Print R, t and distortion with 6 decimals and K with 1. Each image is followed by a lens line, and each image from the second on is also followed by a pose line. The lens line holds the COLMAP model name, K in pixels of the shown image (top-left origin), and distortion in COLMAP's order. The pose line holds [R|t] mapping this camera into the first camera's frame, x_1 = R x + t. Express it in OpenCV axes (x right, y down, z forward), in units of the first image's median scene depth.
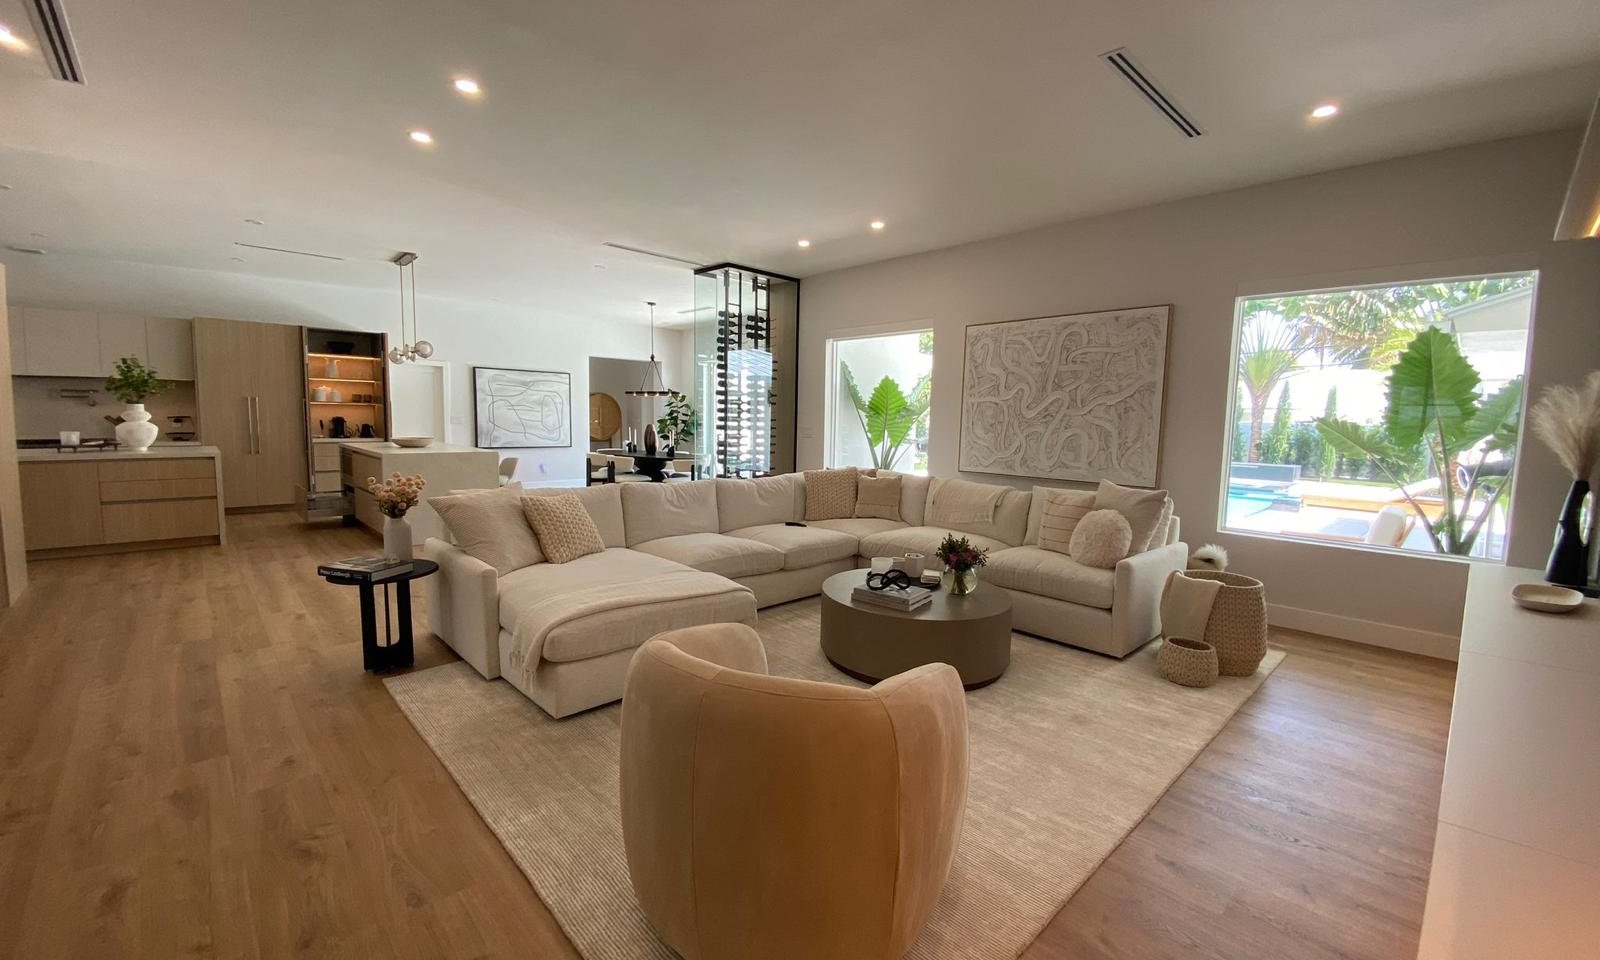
lens RADIAL K [[653.3, 0, 800.0], [0, 653.3, 480.0], [0, 0, 1]] dist [-0.001041, -0.000050]
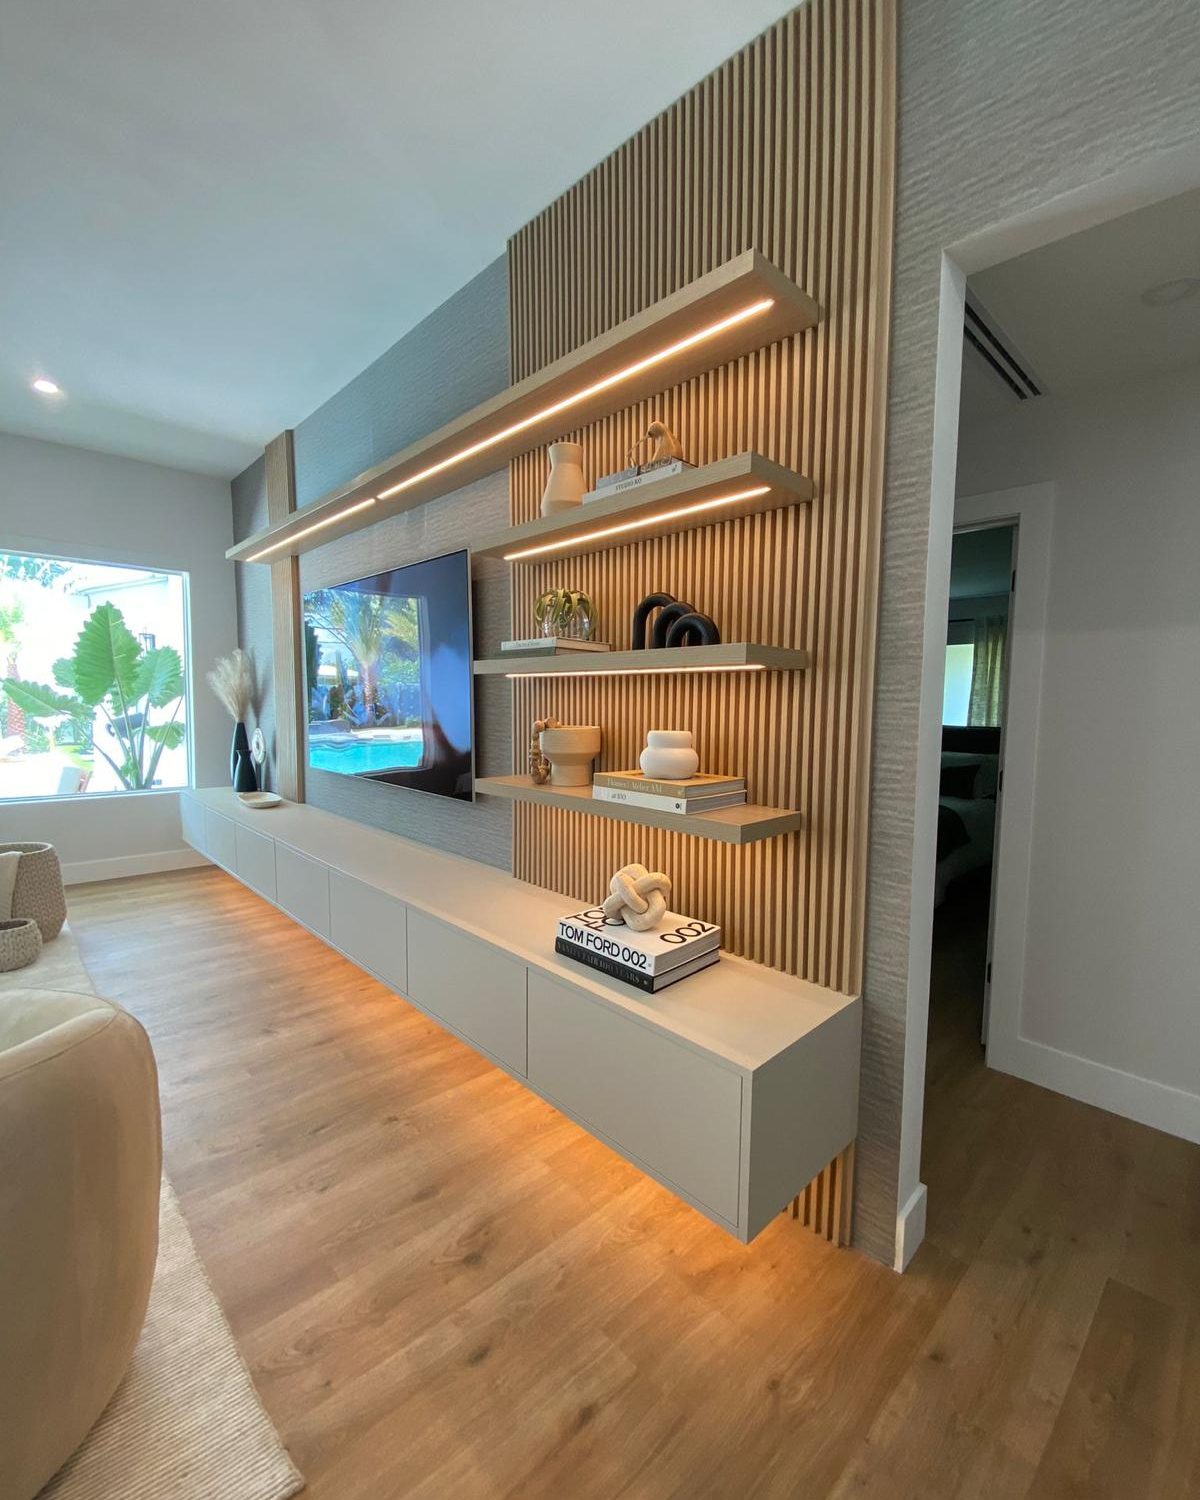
lens RADIAL K [[655.8, 0, 600.0], [0, 655.8, 750.0], [0, 0, 1]] dist [0.001208, 0.000119]
pose [[0.003582, -0.097599, 0.995219, -0.281970], [0.082179, 0.991888, 0.096977, -0.013203], [-0.996611, 0.081439, 0.011573, 0.136430]]
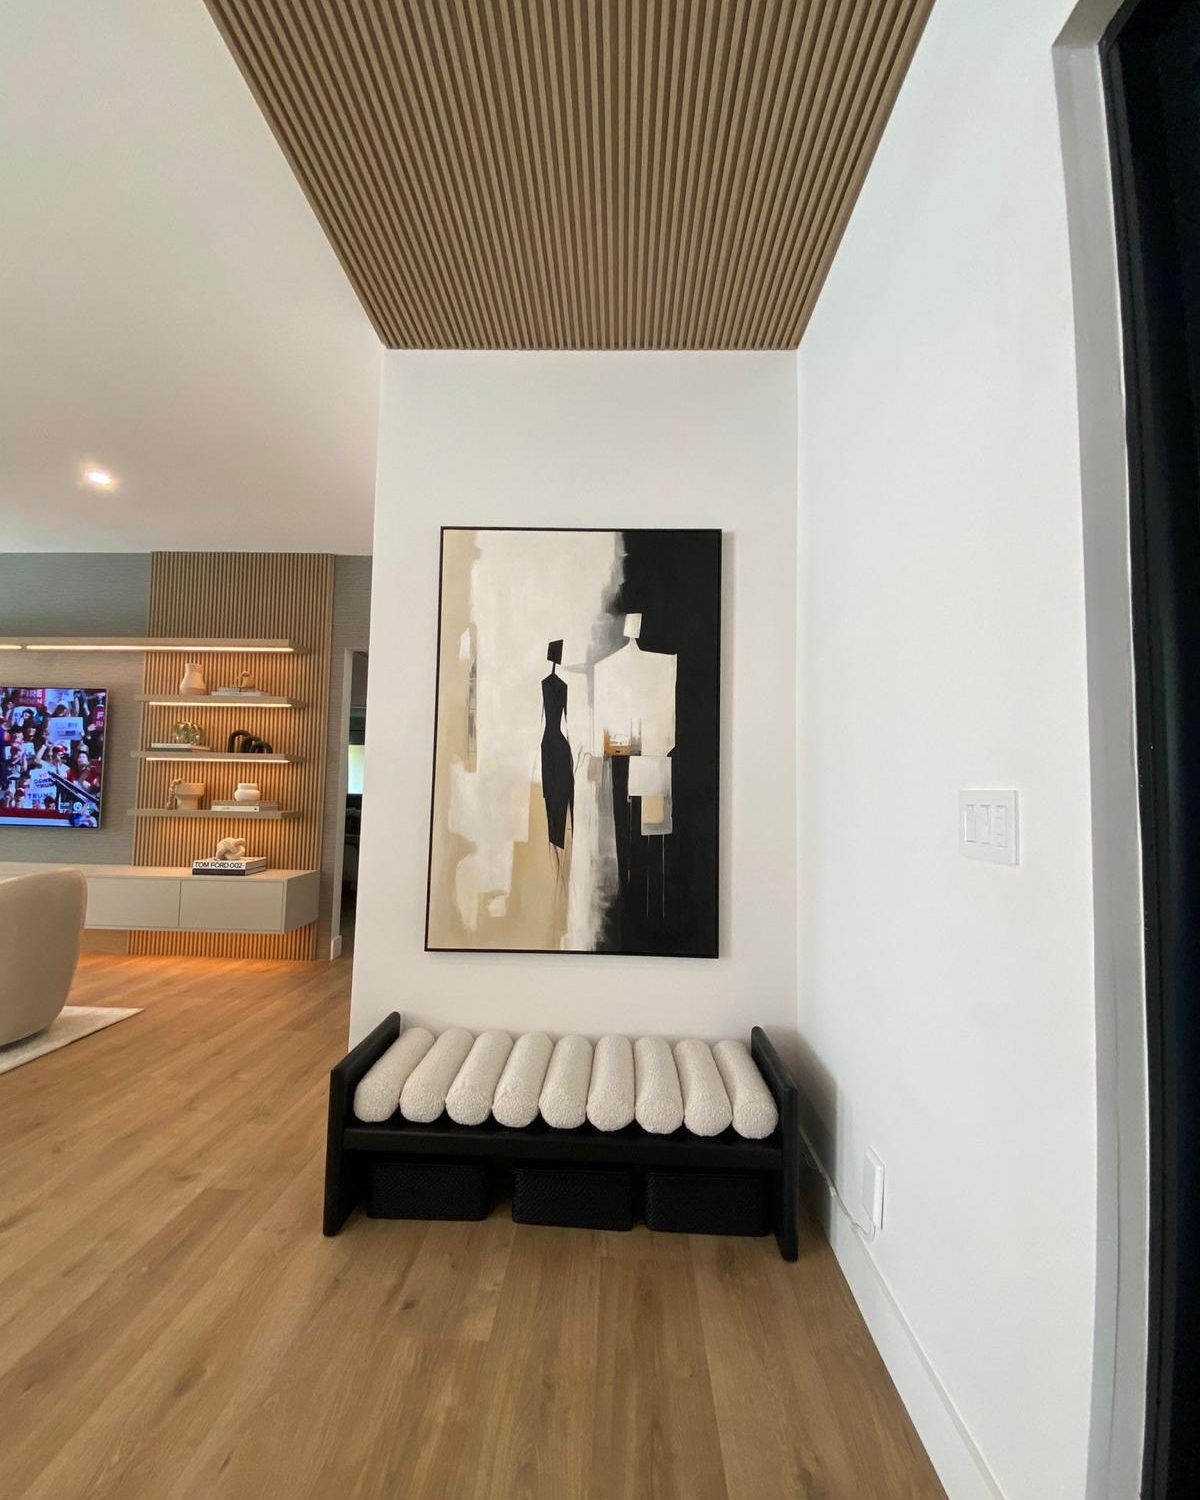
lens RADIAL K [[655.8, 0, 600.0], [0, 655.8, 750.0], [0, 0, 1]] dist [0.001208, 0.000119]
pose [[-0.706020, 0.017158, 0.707984, -1.211027], [0.031316, 0.999485, 0.007007, -0.029310], [-0.707499, 0.027118, -0.706194, 0.513437]]
